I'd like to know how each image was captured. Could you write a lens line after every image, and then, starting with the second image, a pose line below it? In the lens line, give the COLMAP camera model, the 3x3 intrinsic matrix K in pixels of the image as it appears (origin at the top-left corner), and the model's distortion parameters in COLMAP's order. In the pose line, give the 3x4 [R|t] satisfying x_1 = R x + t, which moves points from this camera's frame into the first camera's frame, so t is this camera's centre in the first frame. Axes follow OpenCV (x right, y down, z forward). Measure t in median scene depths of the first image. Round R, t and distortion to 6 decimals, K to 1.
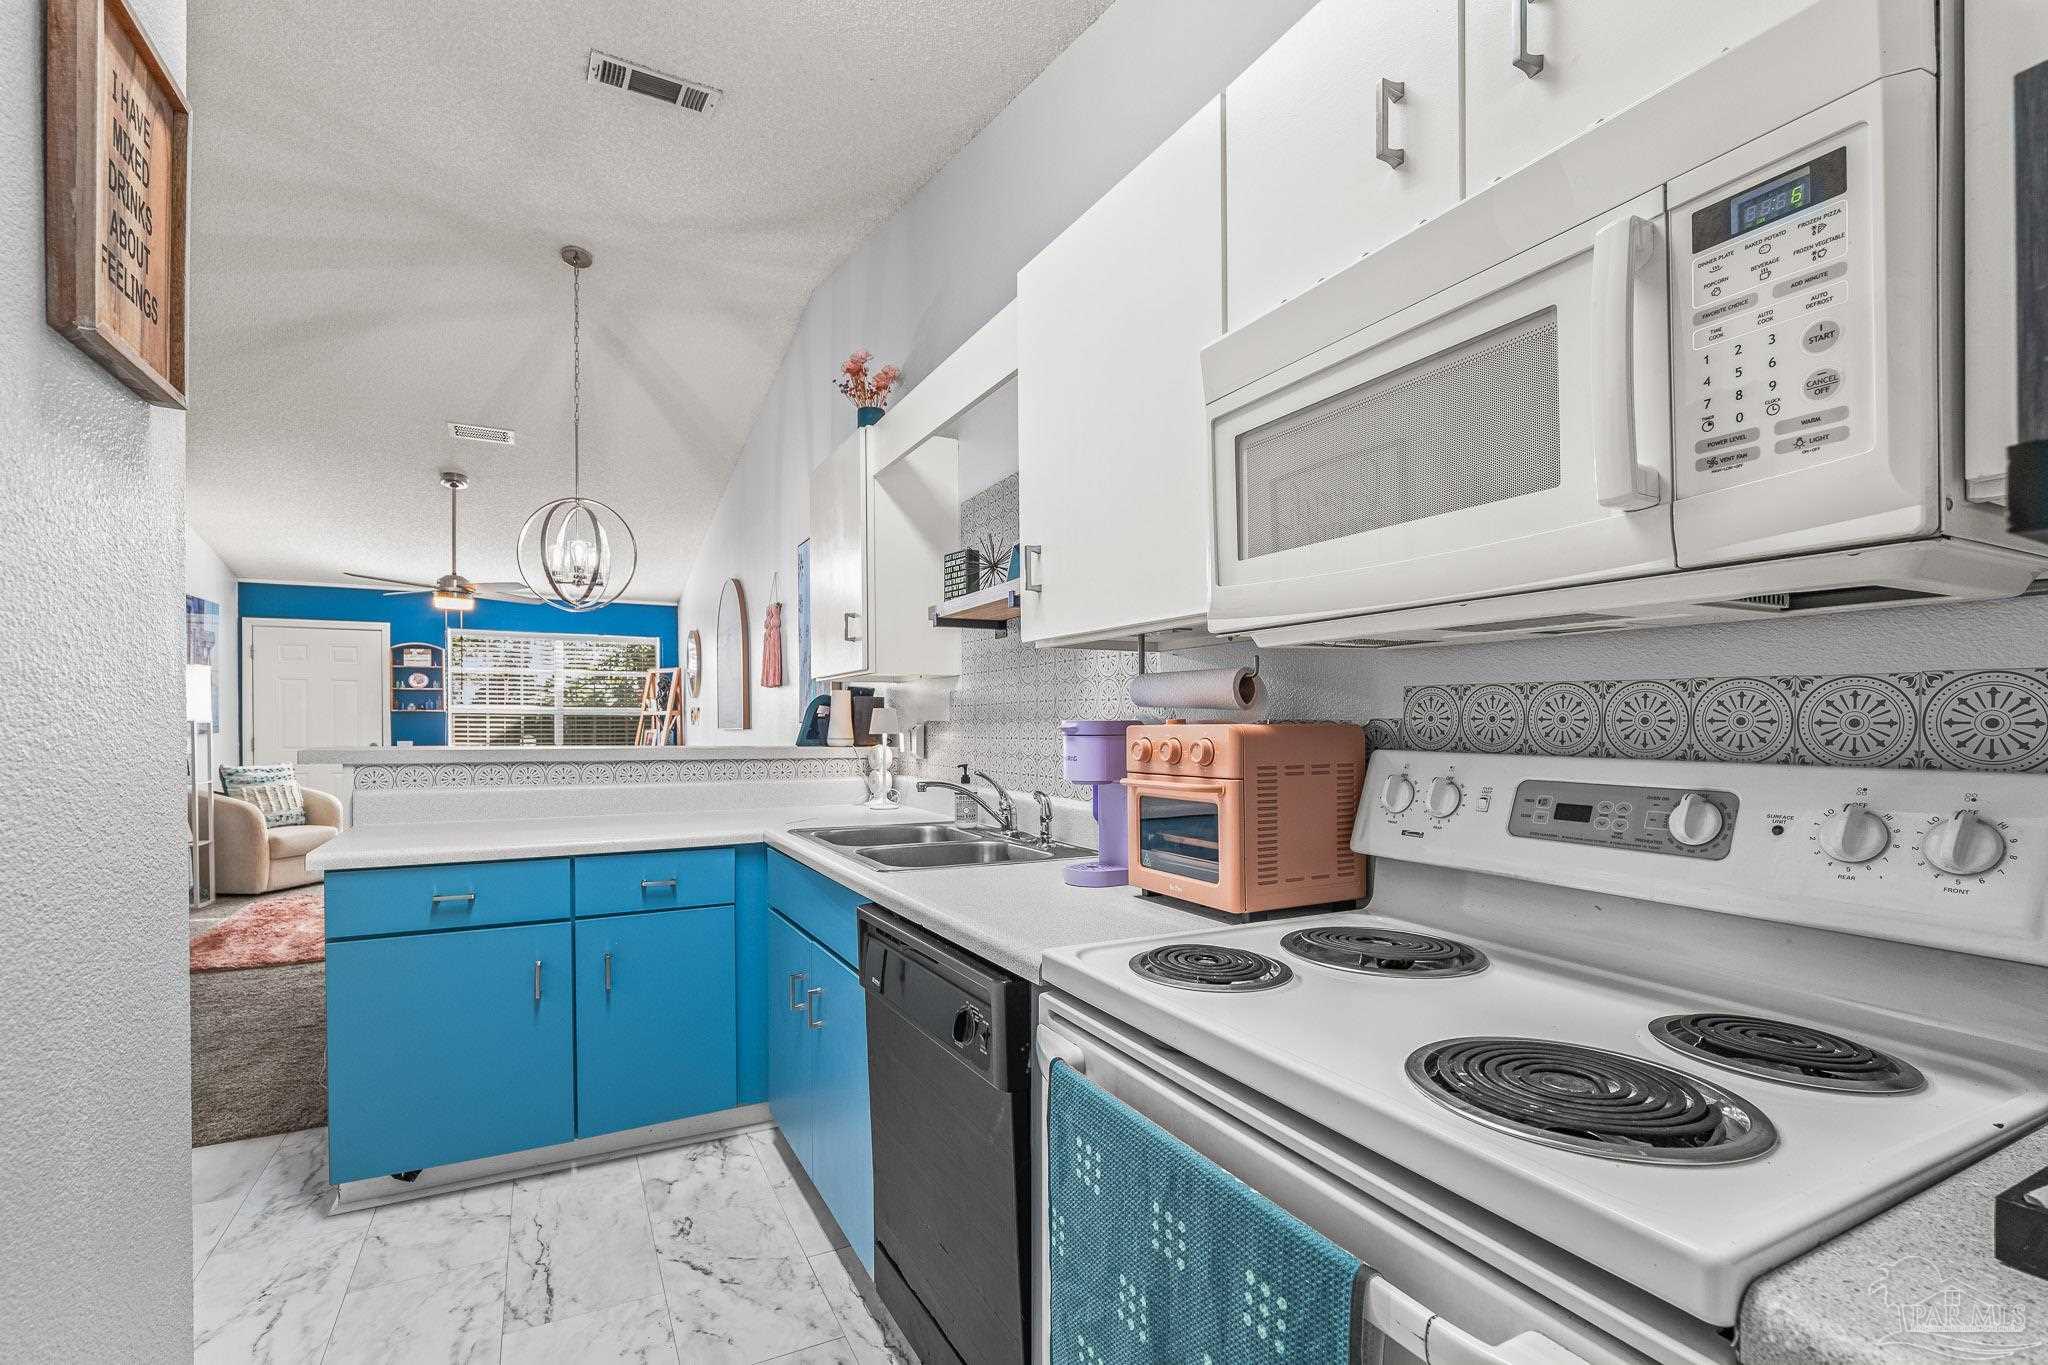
lens RADIAL K [[920.1, 0, 1013.9], [0, 920.1, 733.6], [0, 0, 1]] dist [-0.000074, 0.000209]
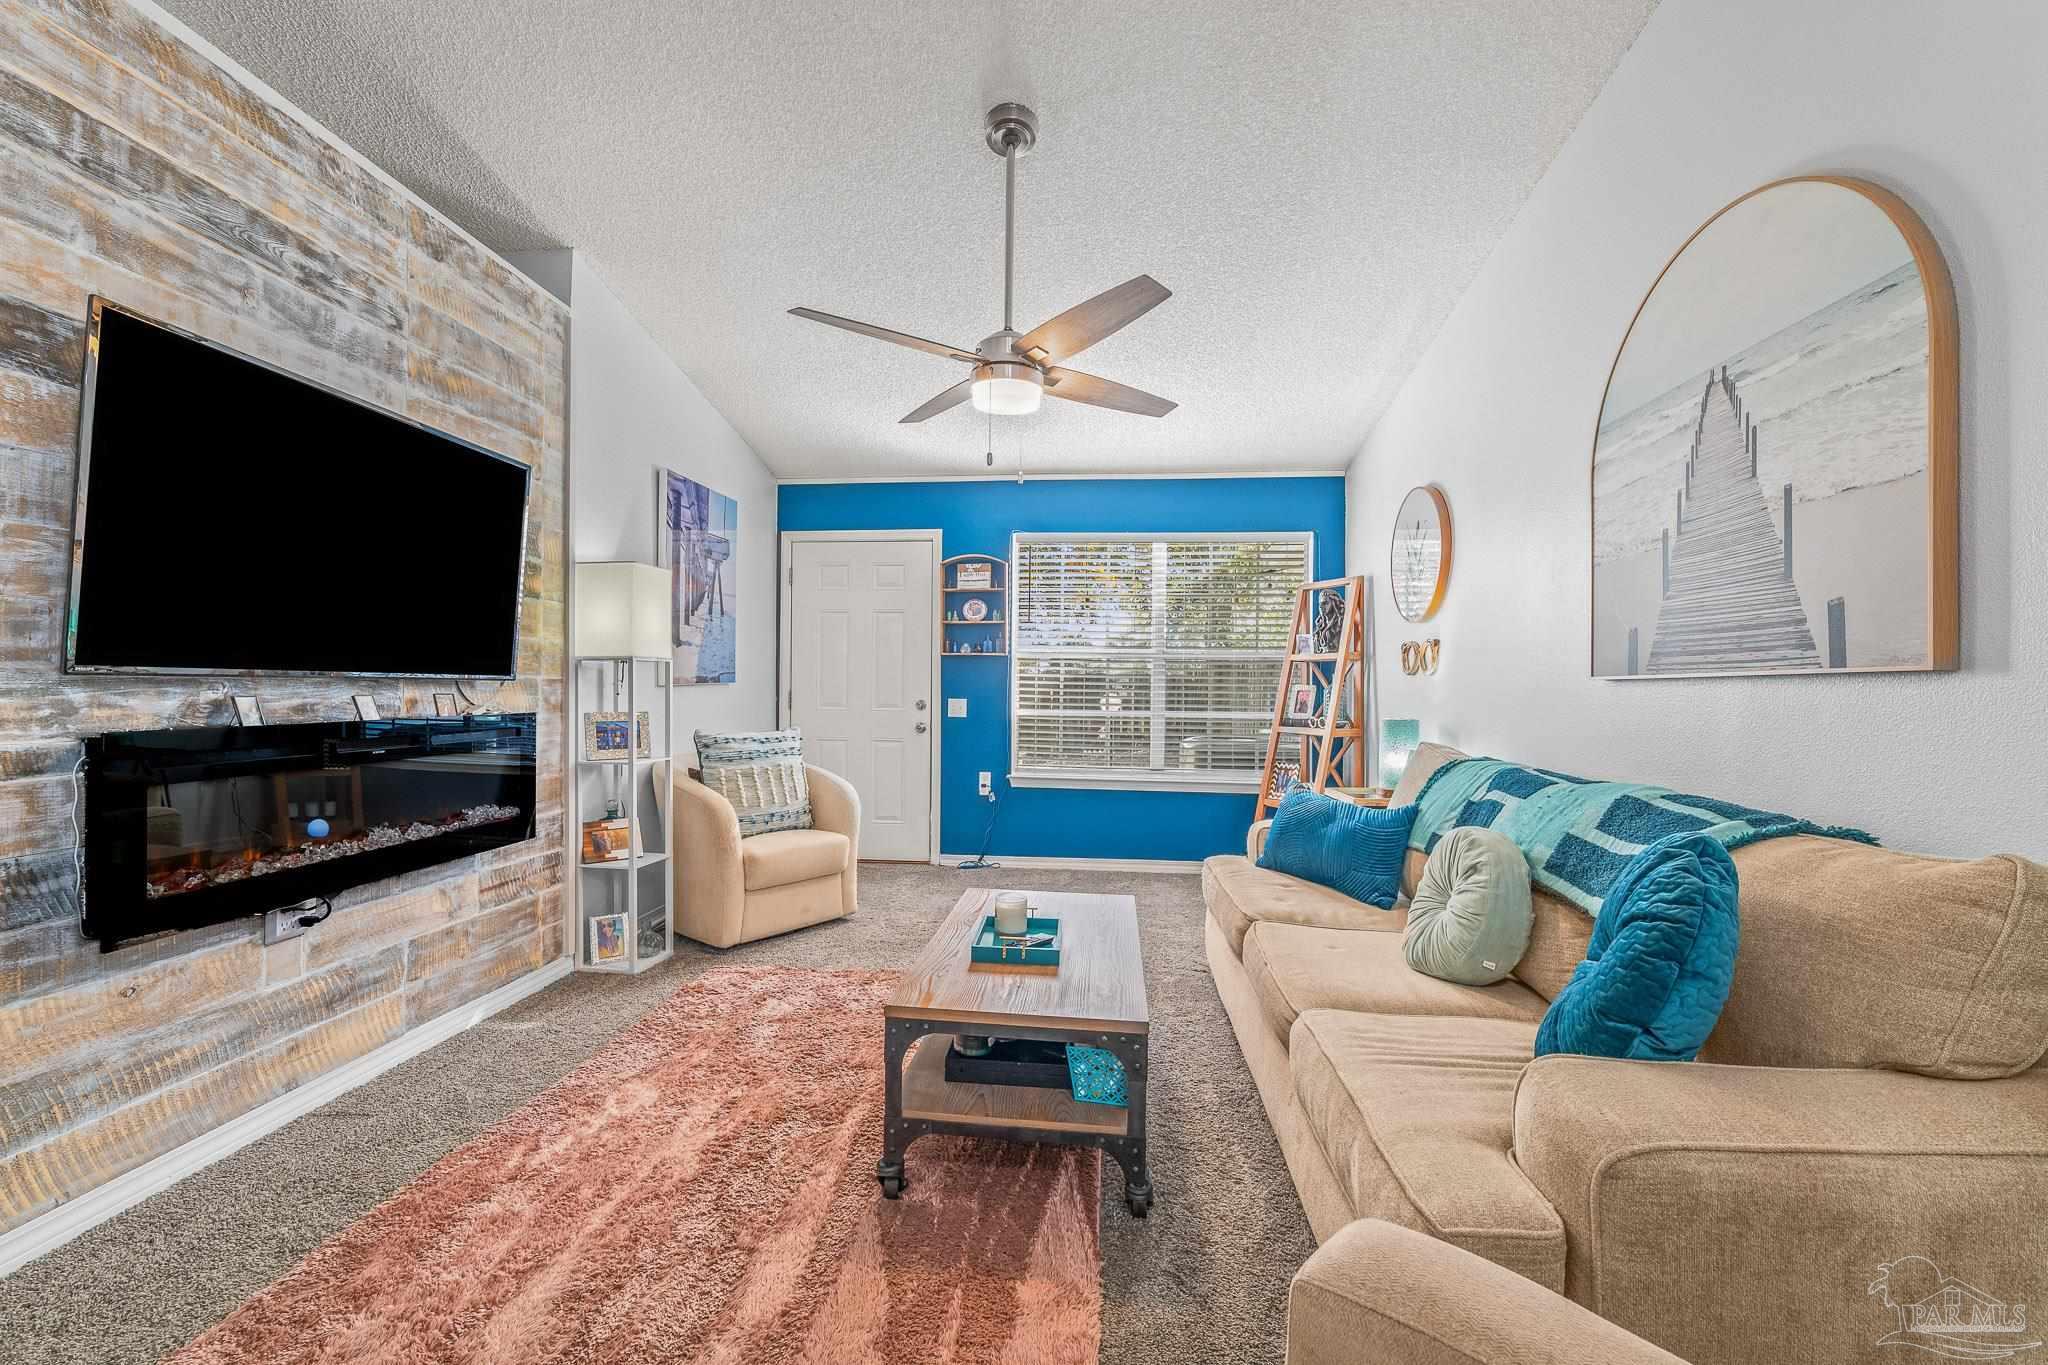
lens RADIAL K [[840.1, 0, 1013.1], [0, 840.1, 698.0], [0, 0, 1]] dist [-0.013446, 0.000691]
pose [[0.840564, 0.014748, -0.541511, -0.386960], [-0.014949, 0.999880, 0.004026, 0.006587], [0.541506, 0.004711, 0.840684, 0.668795]]
